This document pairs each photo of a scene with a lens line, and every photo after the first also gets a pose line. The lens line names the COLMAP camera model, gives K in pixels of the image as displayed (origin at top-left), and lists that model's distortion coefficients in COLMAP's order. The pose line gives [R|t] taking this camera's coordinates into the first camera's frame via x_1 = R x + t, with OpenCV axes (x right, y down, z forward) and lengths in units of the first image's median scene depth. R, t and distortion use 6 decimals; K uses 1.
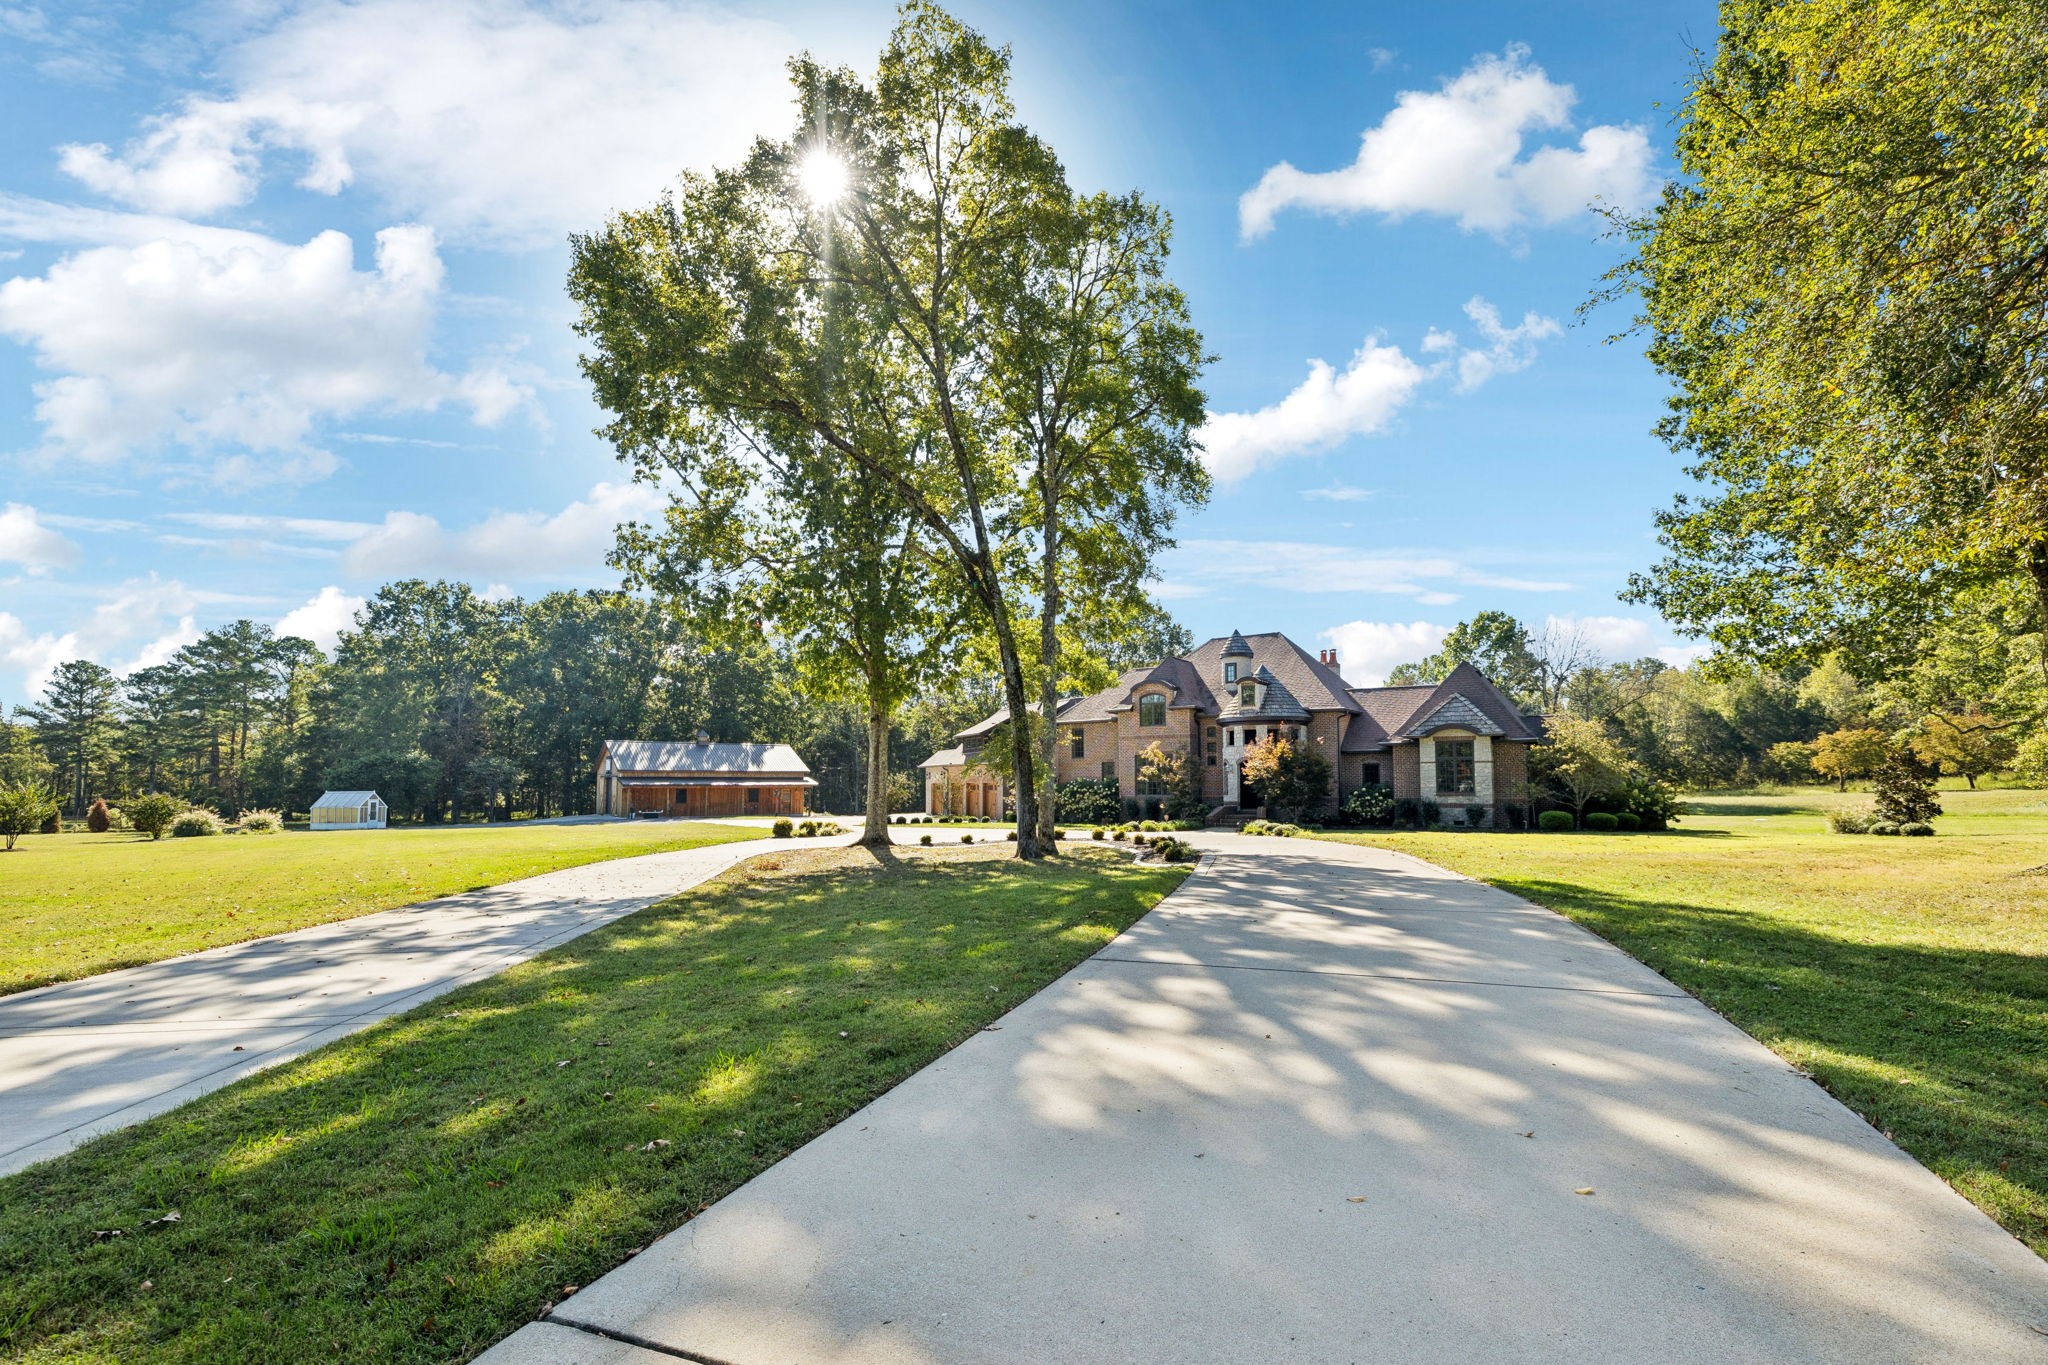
lens RADIAL K [[870.5, 0, 1030.6], [0, 870.5, 673.6], [0, 0, 1]] dist [0.000081, -0.000012]
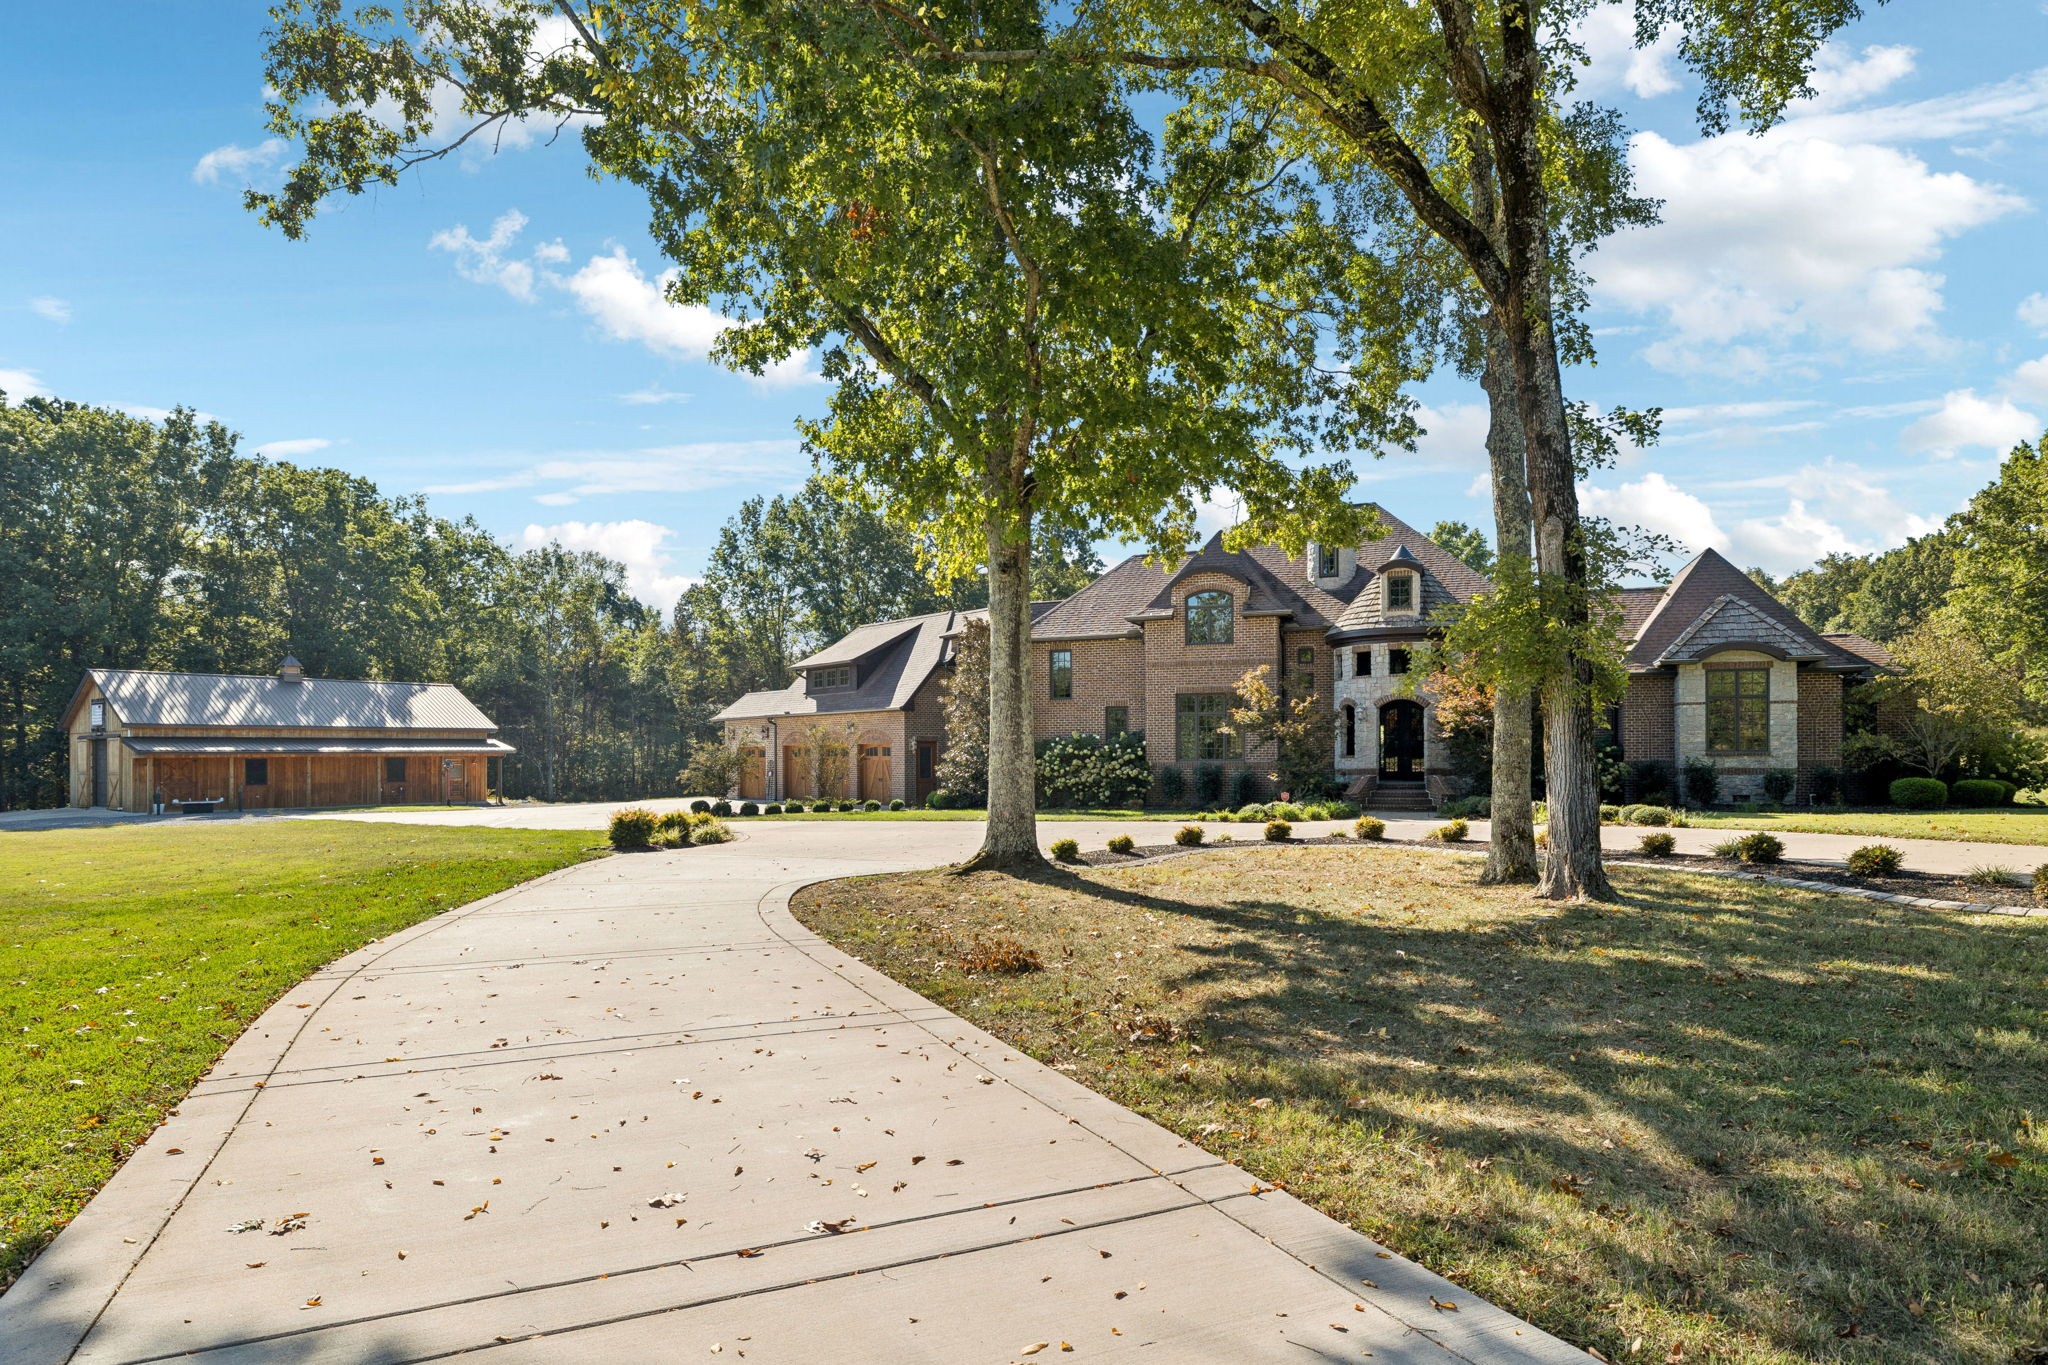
lens RADIAL K [[1161.2, 0, 1031.3], [0, 1161.2, 697.1], [0, 0, 1]] dist [0.004319, -0.000181]
pose [[0.967003, 0.008630, 0.254618, -0.180270], [-0.027628, 0.997084, 0.071134, 0.043086], [-0.253261, -0.075822, 0.964422, 0.264661]]
